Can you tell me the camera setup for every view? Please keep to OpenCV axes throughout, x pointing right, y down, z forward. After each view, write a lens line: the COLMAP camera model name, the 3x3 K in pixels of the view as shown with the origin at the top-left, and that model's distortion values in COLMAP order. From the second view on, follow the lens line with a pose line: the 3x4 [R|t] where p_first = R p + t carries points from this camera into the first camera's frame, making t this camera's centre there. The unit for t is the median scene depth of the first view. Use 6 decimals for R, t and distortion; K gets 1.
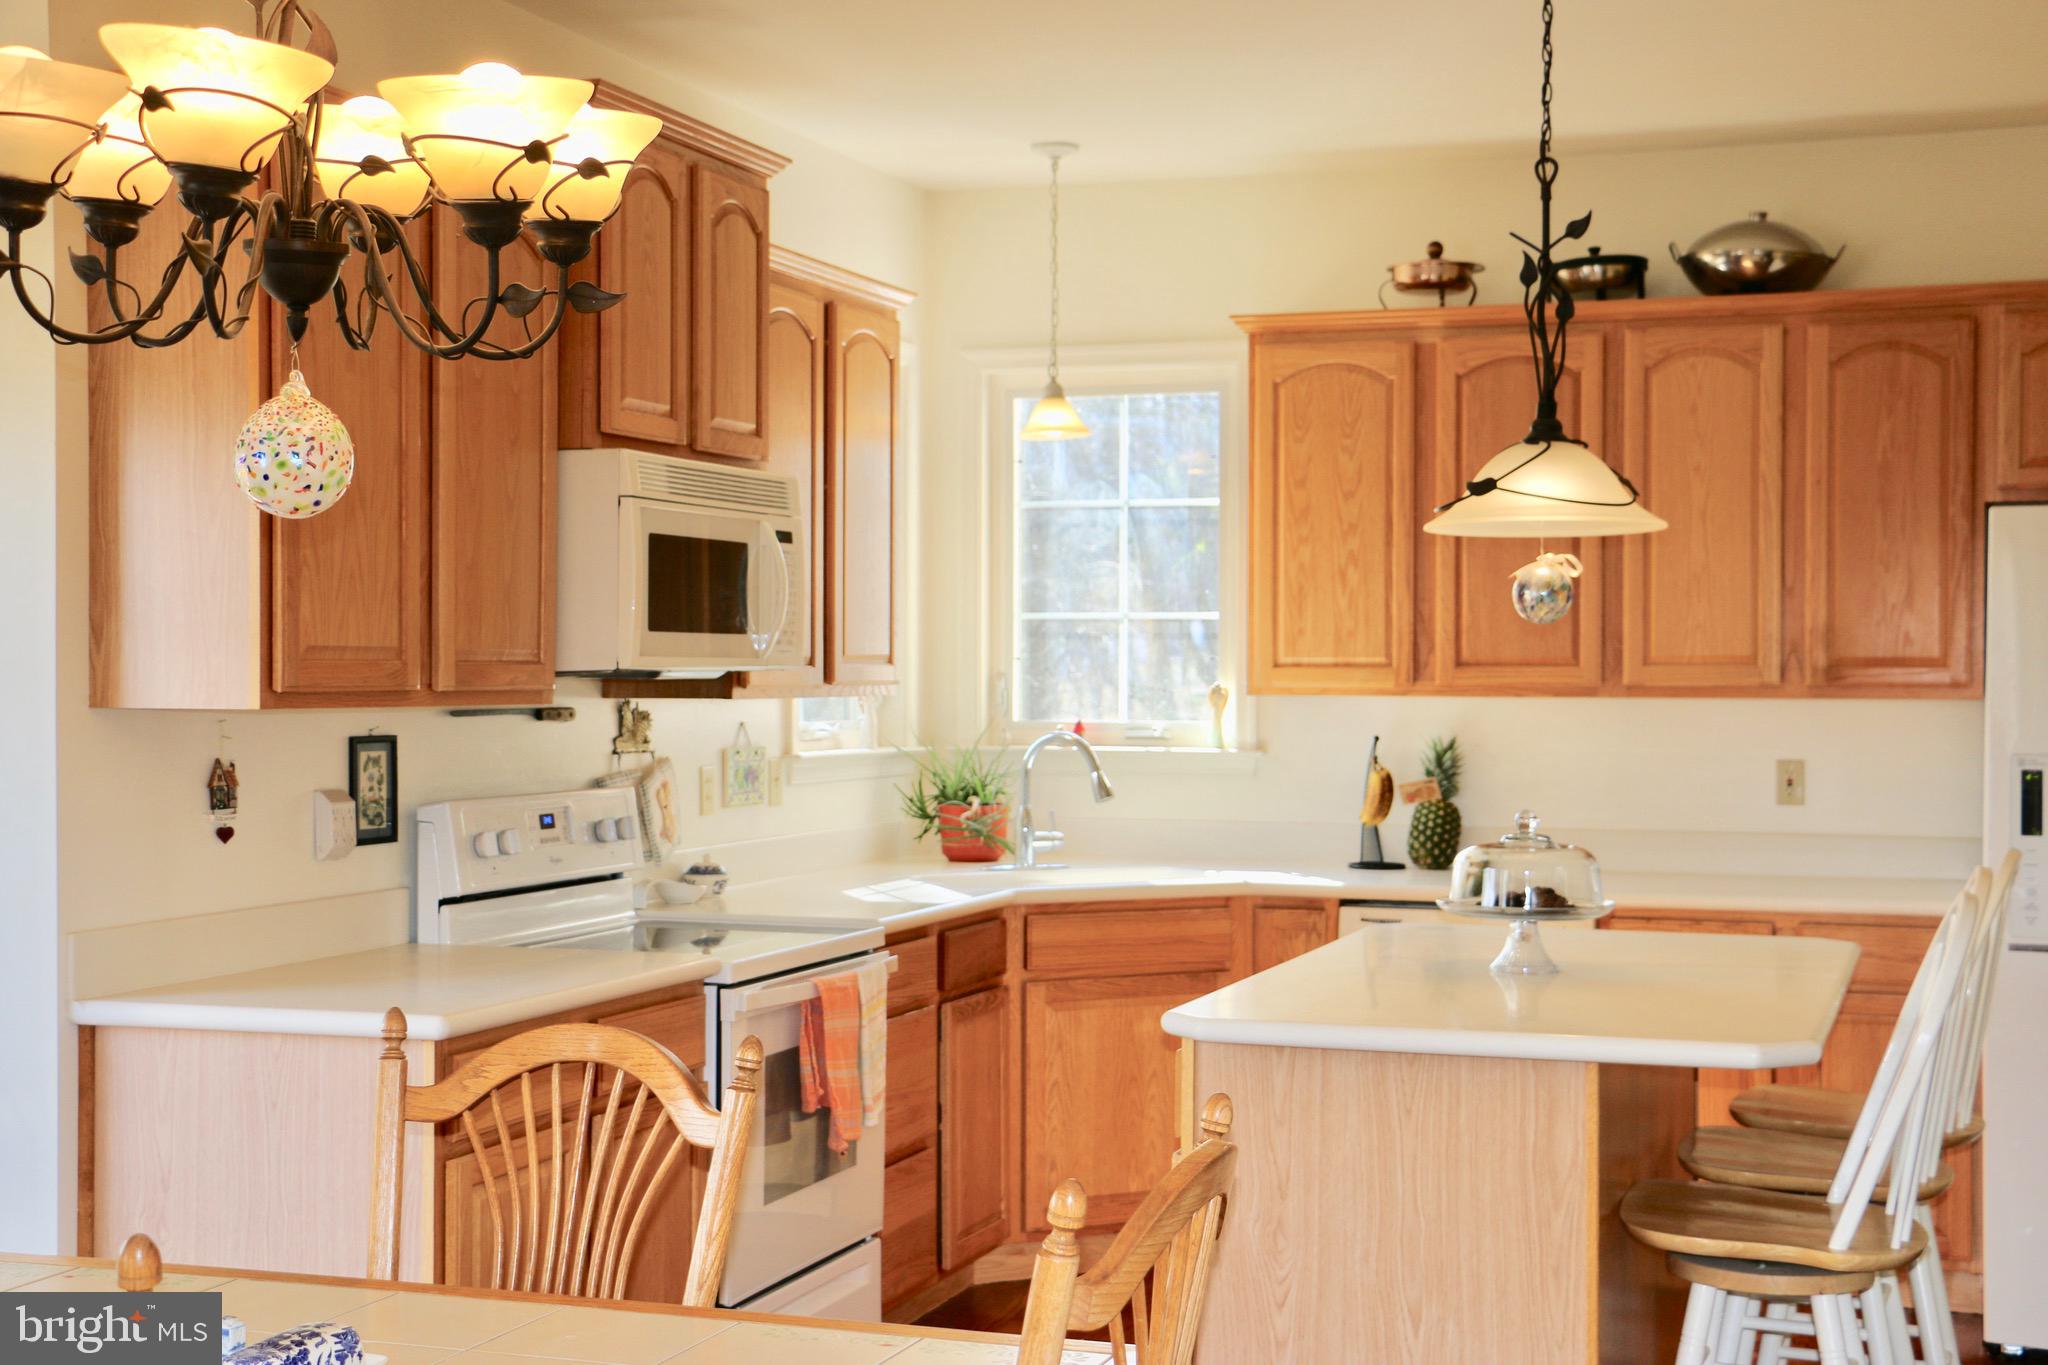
lens RADIAL K [[2742.7, 0, 1024.6], [0, 2742.7, 690.1], [0, 0, 1]] dist [0.055947, 0.000000]
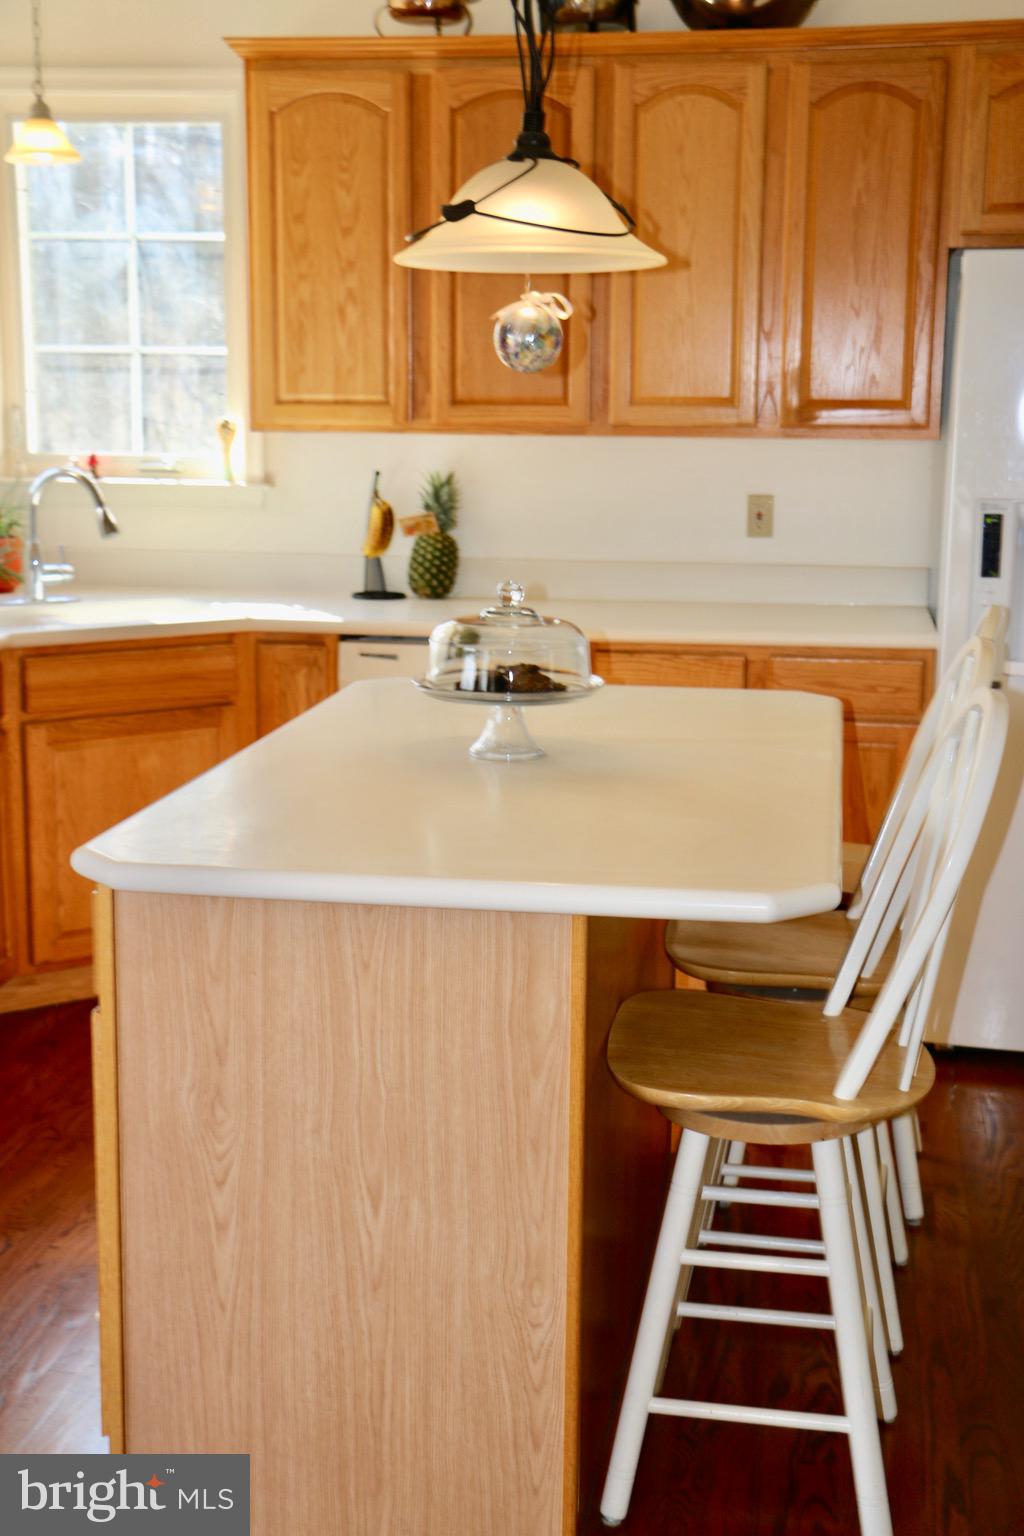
lens RADIAL K [[2057.0, 0, 519.1], [0, 2057.0, 766.1], [0, 0, 1]] dist [0.055947, 0.000000]
pose [[0.984614, -0.026512, 0.172718, 0.047289], [-0.004147, 0.984599, 0.174777, -0.010945], [-0.174692, -0.172804, 0.969341, 0.234491]]
